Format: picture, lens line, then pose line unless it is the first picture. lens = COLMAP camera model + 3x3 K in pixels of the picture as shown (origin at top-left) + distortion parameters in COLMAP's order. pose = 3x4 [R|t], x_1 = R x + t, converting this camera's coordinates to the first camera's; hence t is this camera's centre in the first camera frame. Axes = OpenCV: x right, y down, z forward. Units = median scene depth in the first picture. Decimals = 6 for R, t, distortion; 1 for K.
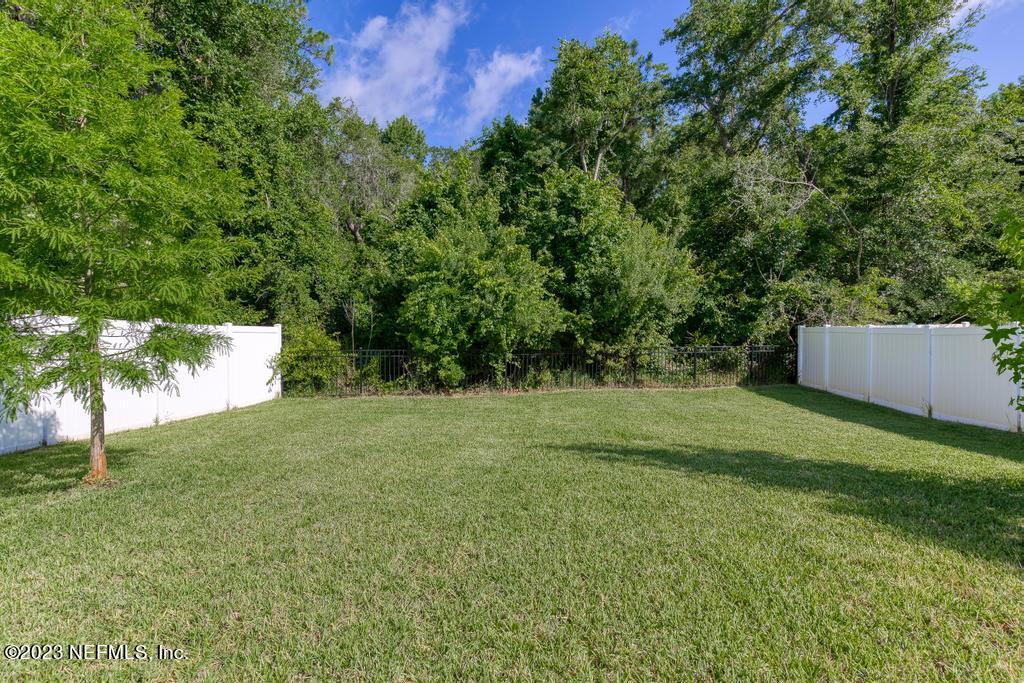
lens RADIAL K [[484.5, 0, 511.9], [0, 484.5, 342.7], [0, 0, 1]] dist [-0.000731, -0.000151]
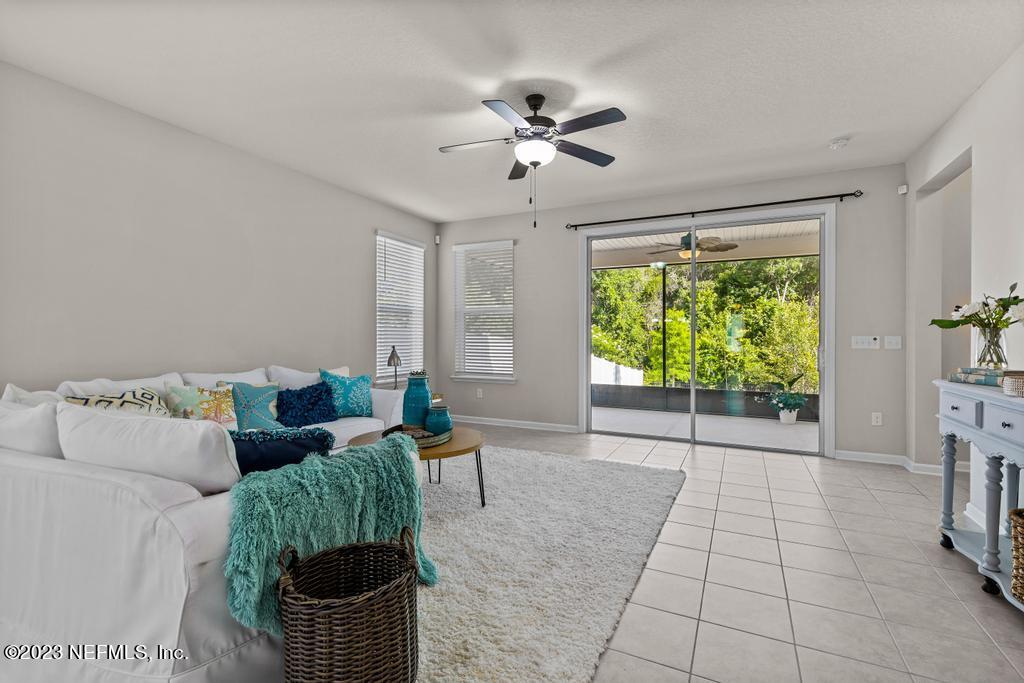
lens RADIAL K [[484.5, 0, 508.9], [0, 484.5, 338.6], [0, 0, 1]] dist [-0.000731, -0.000151]
pose [[0.928552, 0.001389, -0.371199, -0.179097], [-0.044839, 0.993090, -0.108449, 0.104111], [0.368483, 0.117345, 0.922199, -1.602191]]
